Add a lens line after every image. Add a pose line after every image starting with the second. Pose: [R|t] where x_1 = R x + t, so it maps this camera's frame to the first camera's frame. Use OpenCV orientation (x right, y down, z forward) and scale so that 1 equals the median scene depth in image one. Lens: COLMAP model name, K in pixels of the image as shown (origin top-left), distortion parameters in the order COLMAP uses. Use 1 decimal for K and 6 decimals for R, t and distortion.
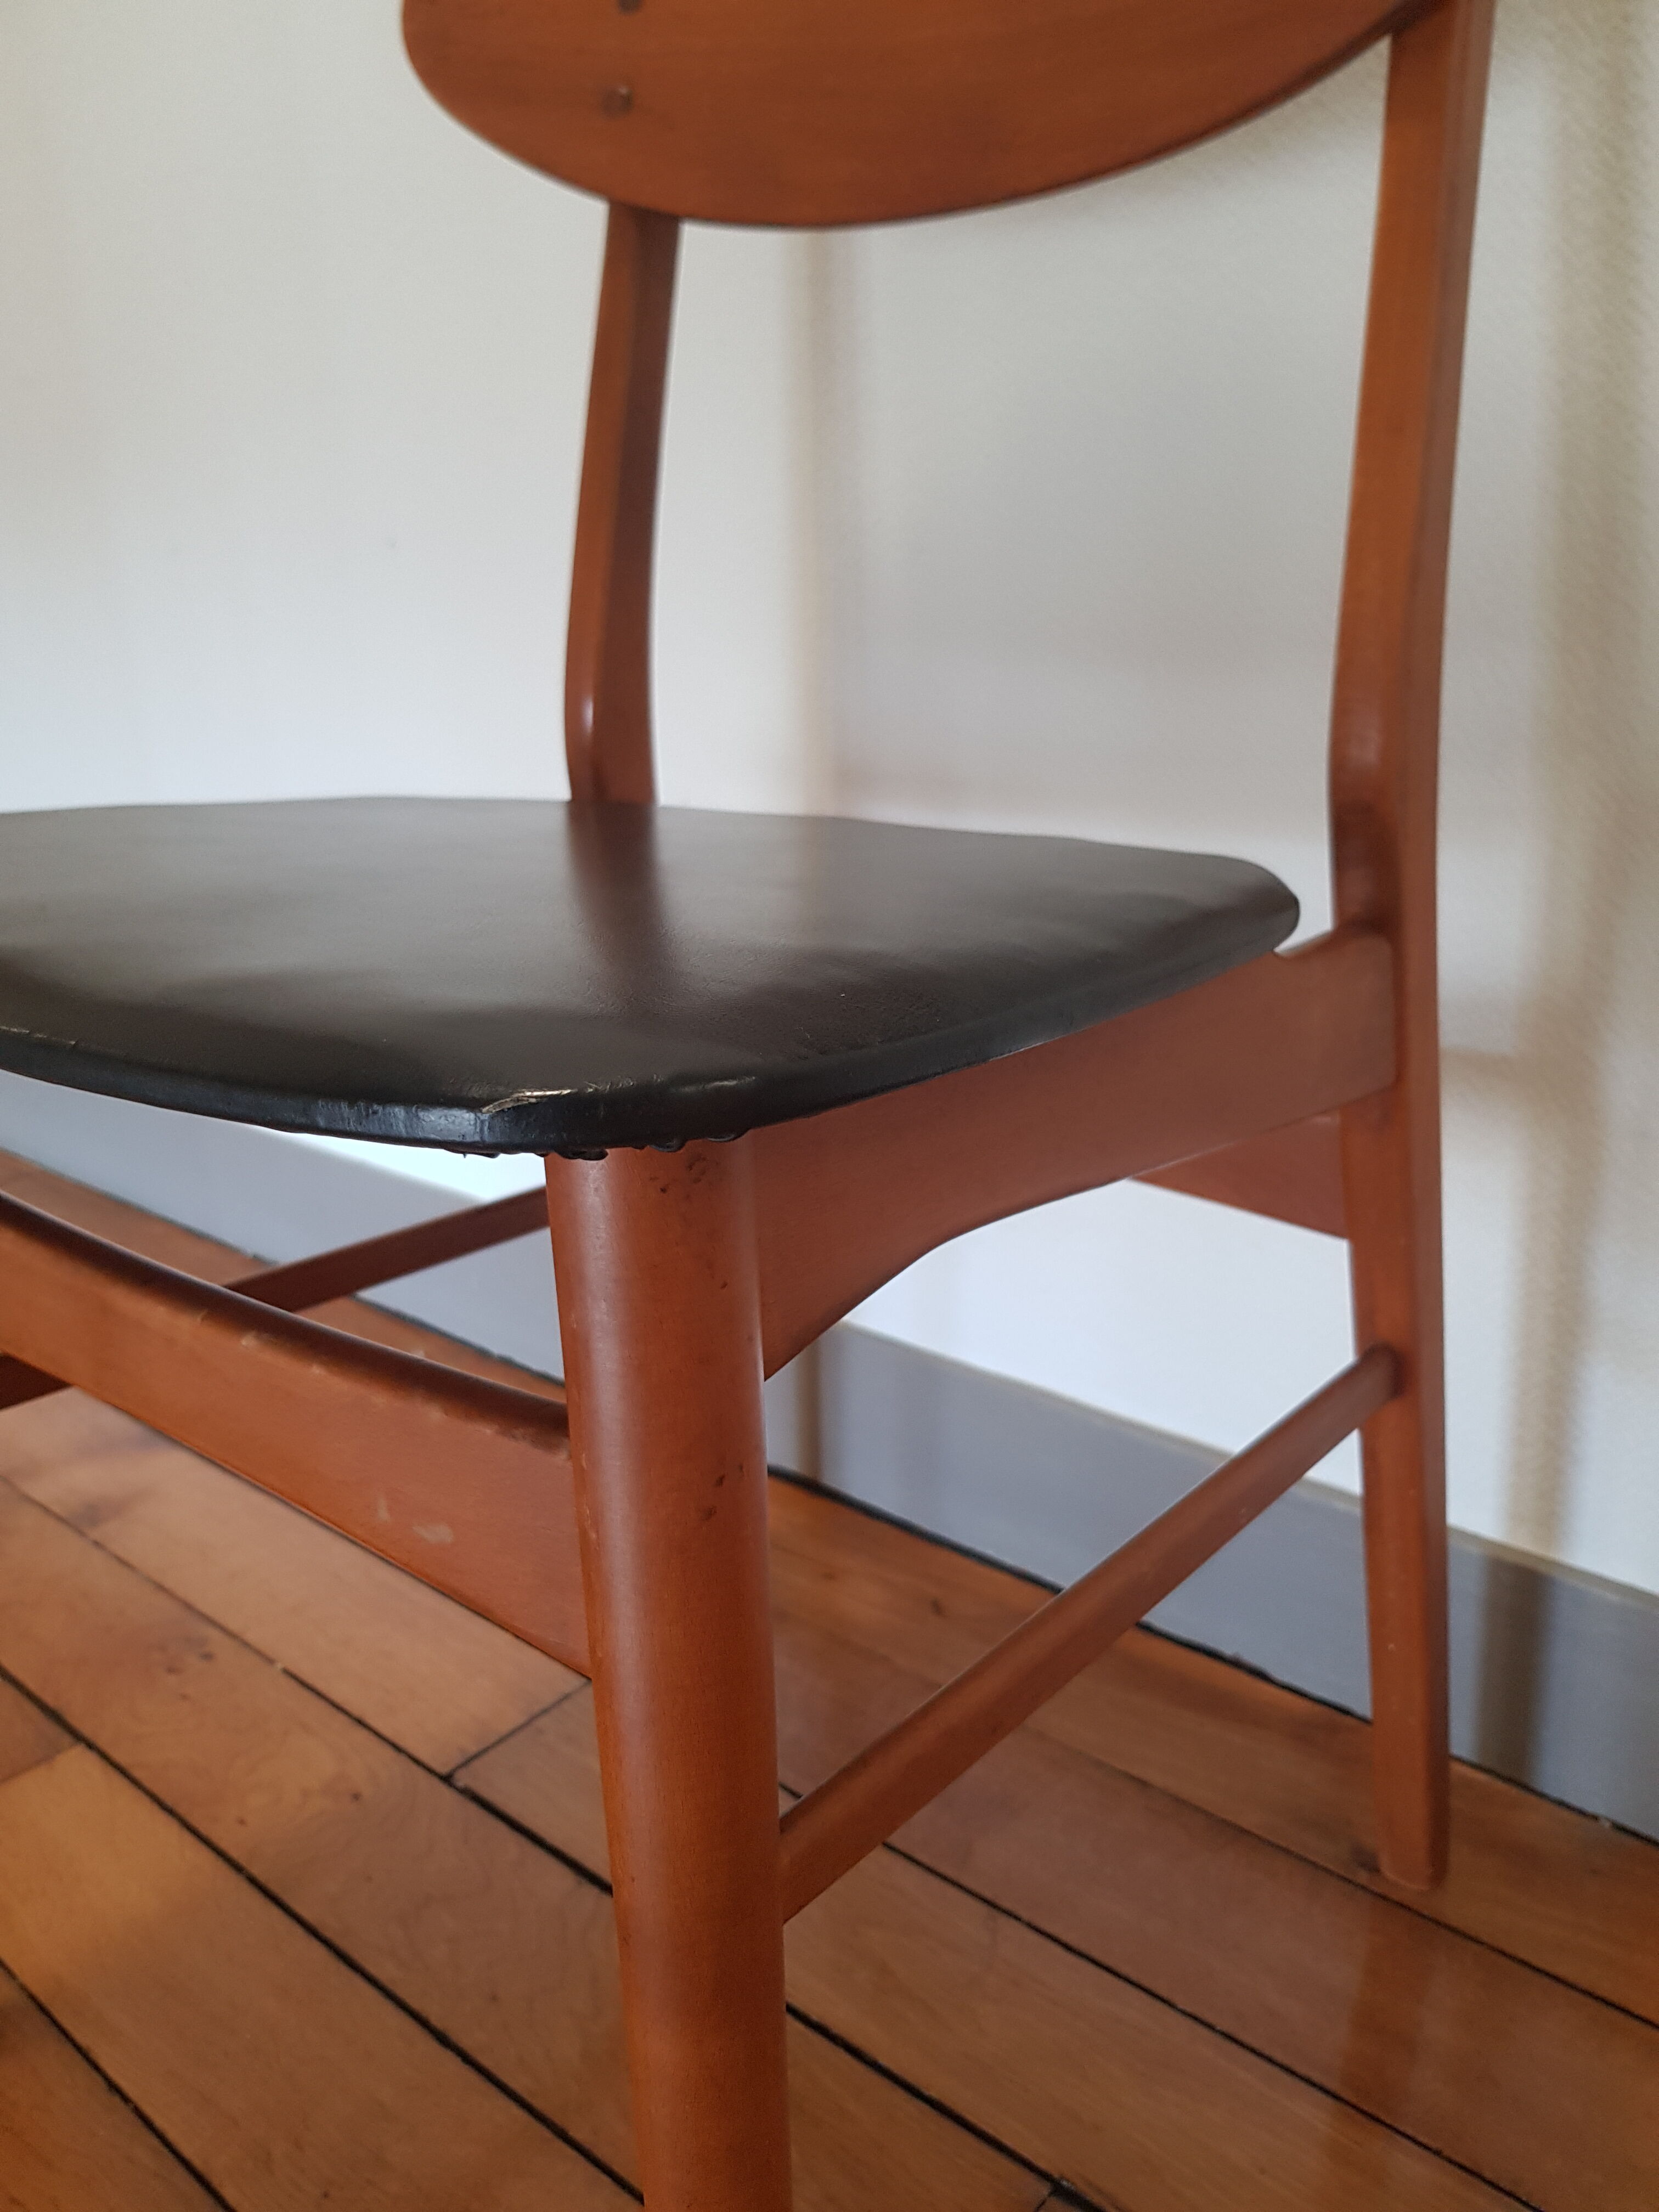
lens RADIAL K [[1701.5, 0, 794.4], [0, 1701.5, 1065.4], [0, 0, 1]] dist [0.007579, -0.047818]
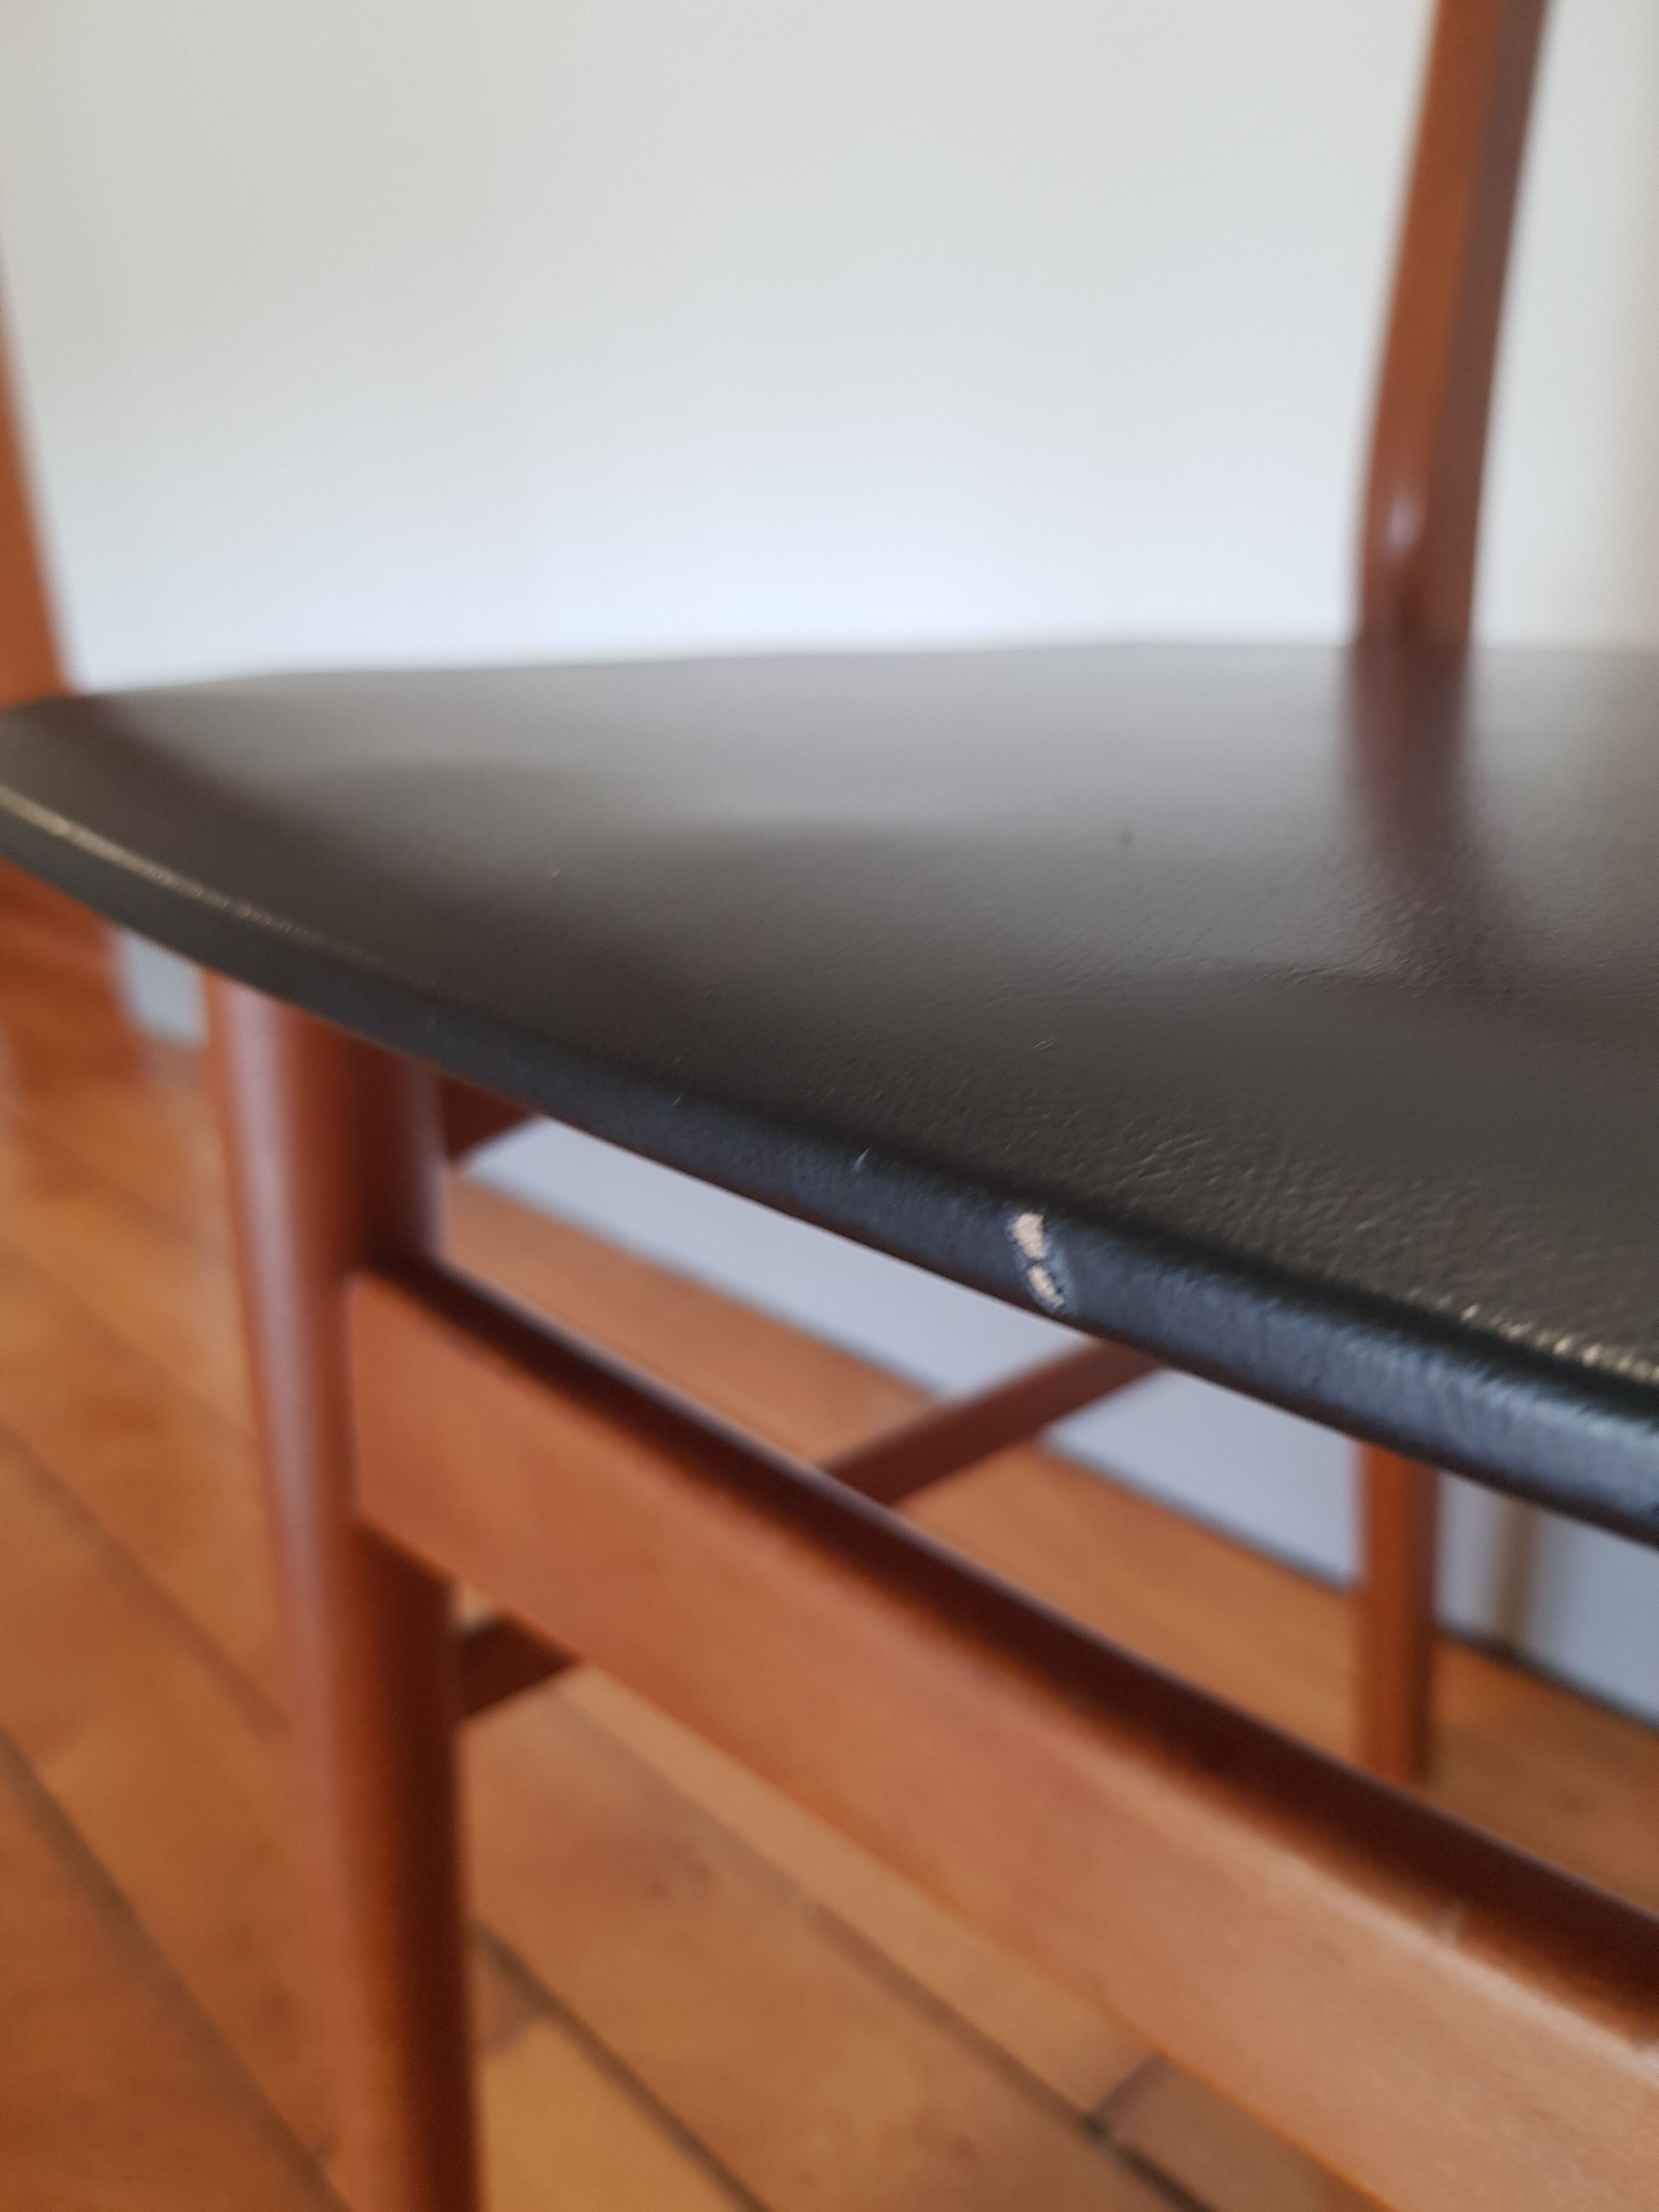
lens RADIAL K [[1742.9, 0, 829.5], [0, 1742.9, 1106.0], [0, 0, 1]] dist [-0.000482, -0.161809]
pose [[0.992501, 0.041654, -0.114922, -0.282950], [-0.033420, 0.996796, 0.072672, -0.032144], [0.117581, -0.068286, 0.990713, 0.402131]]
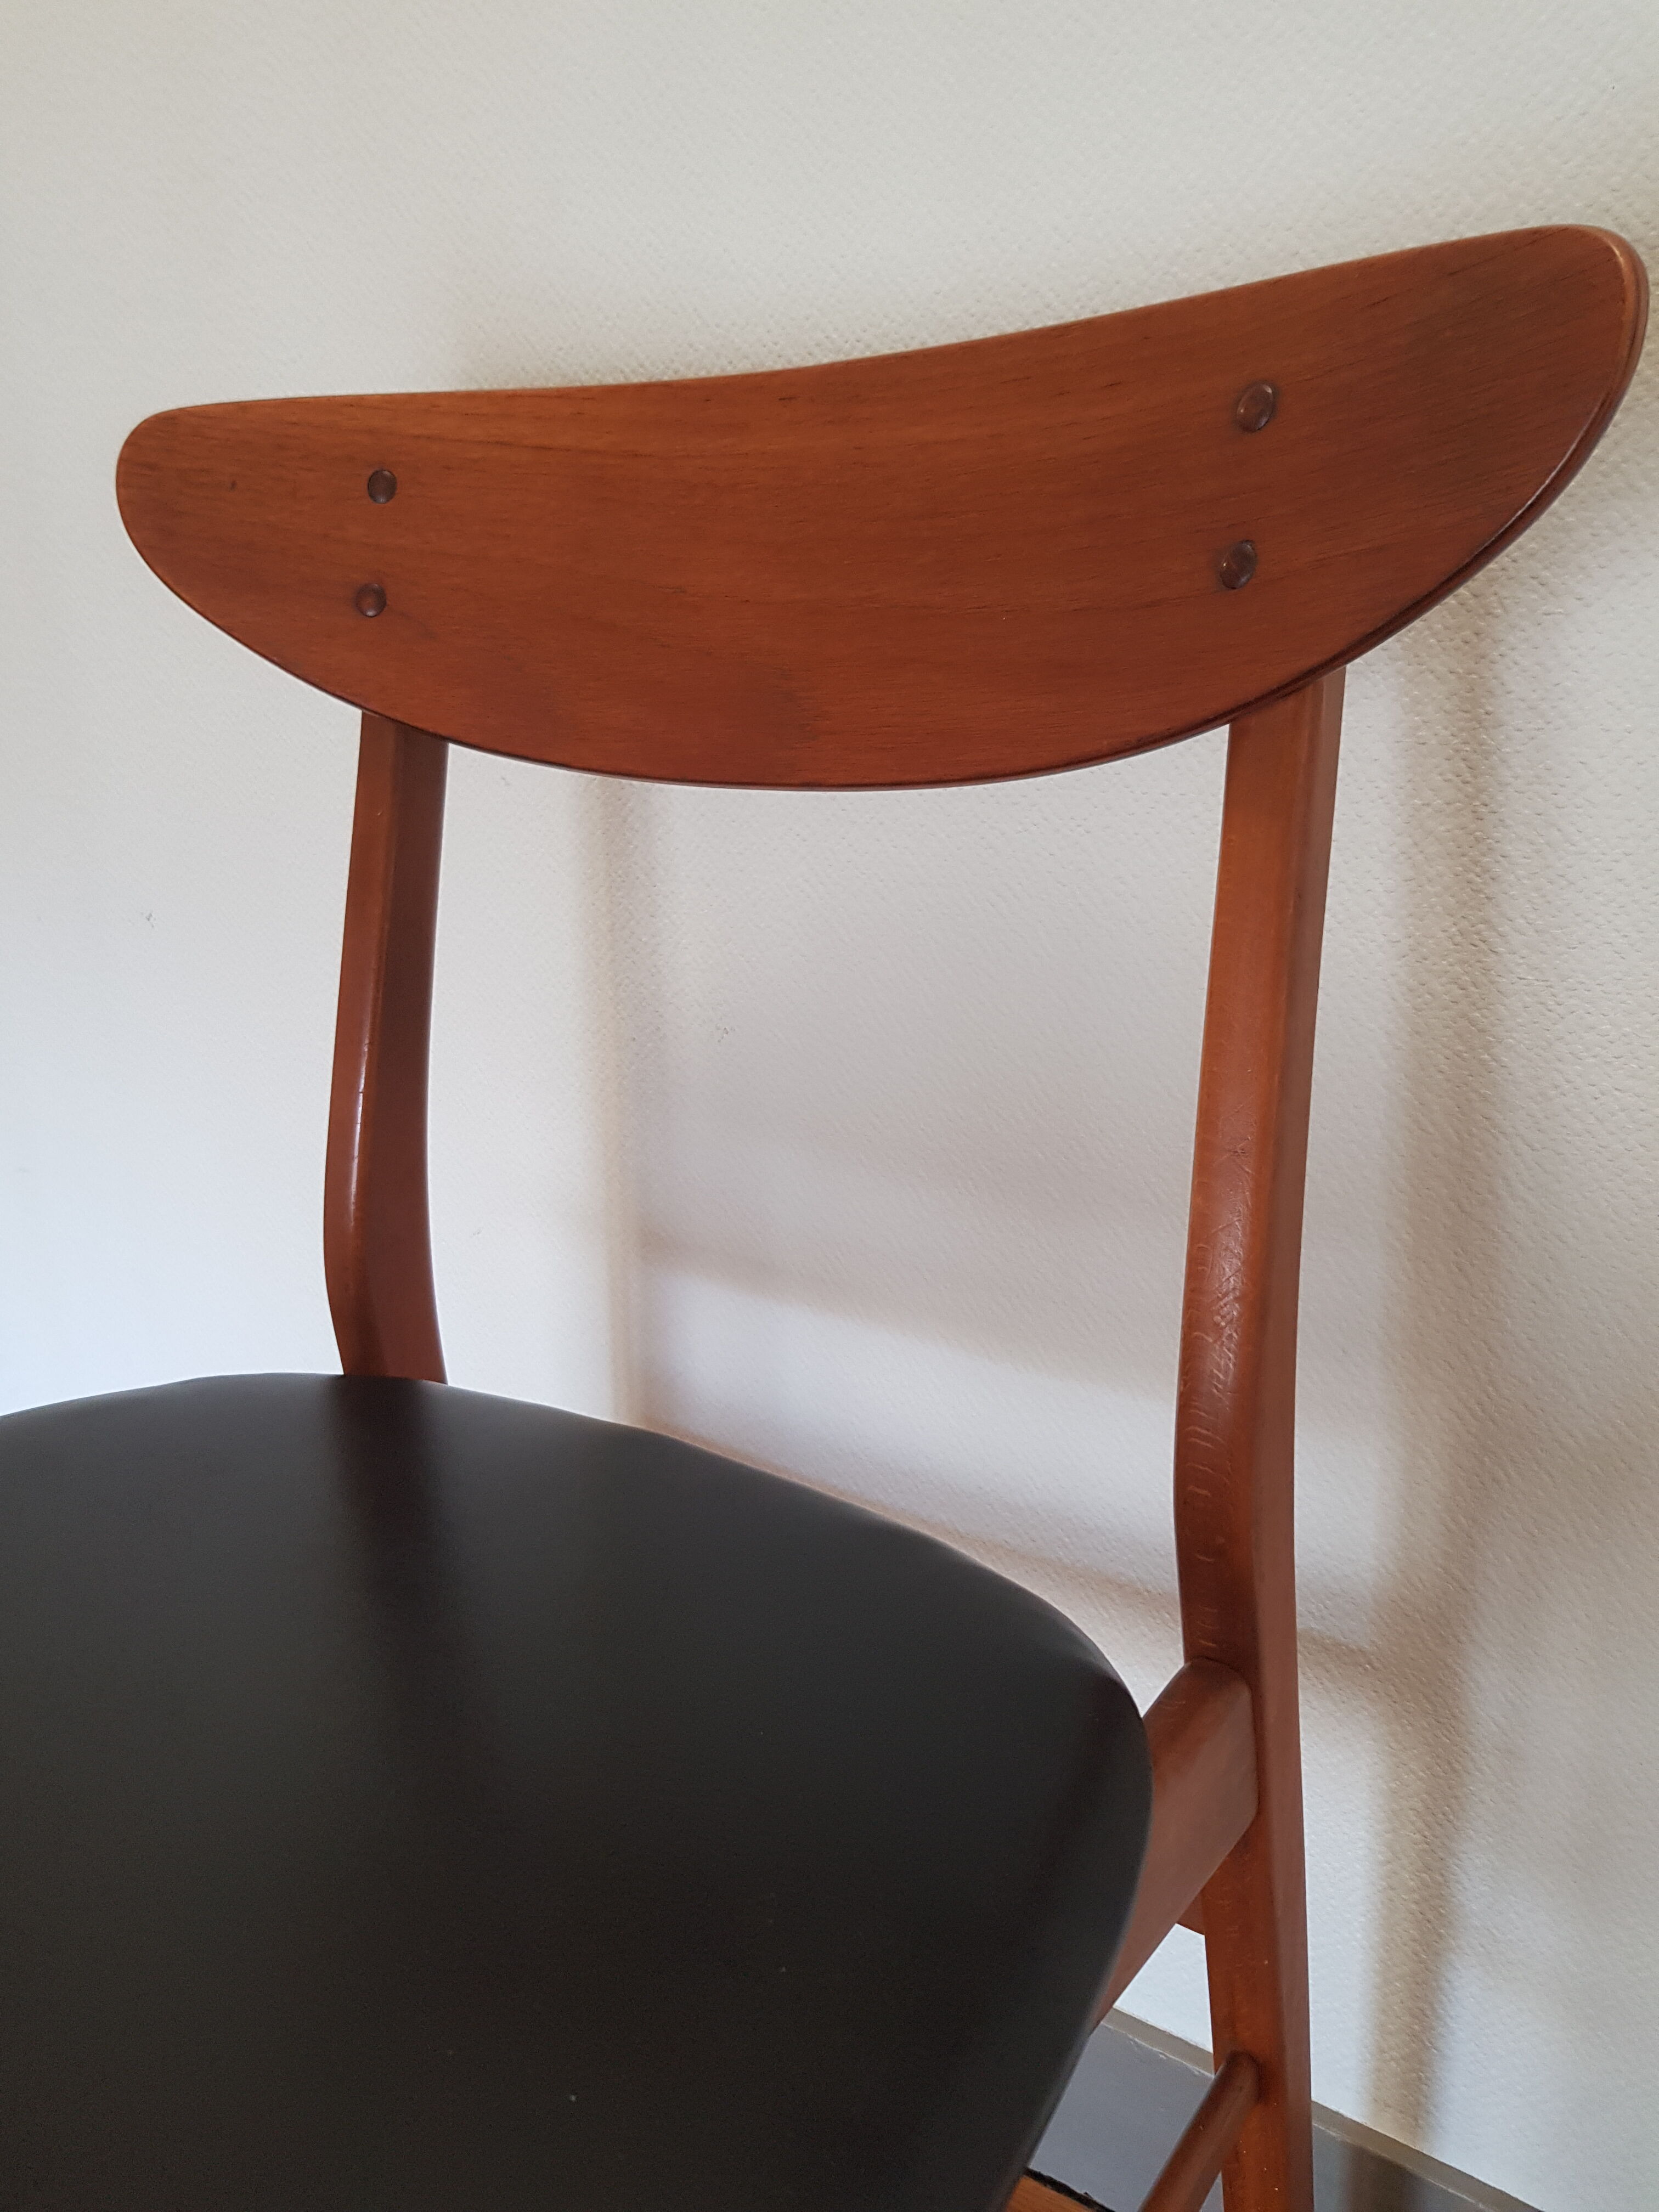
lens RADIAL K [[1648.0, 0, 801.0], [0, 1648.0, 1110.2], [0, 0, 1]] dist [0.073556, -0.118395]
pose [[0.994764, -0.020259, 0.100171, 0.027747], [0.021227, 0.999738, -0.008606, -0.293974], [-0.099970, 0.010687, 0.994933, 0.120043]]
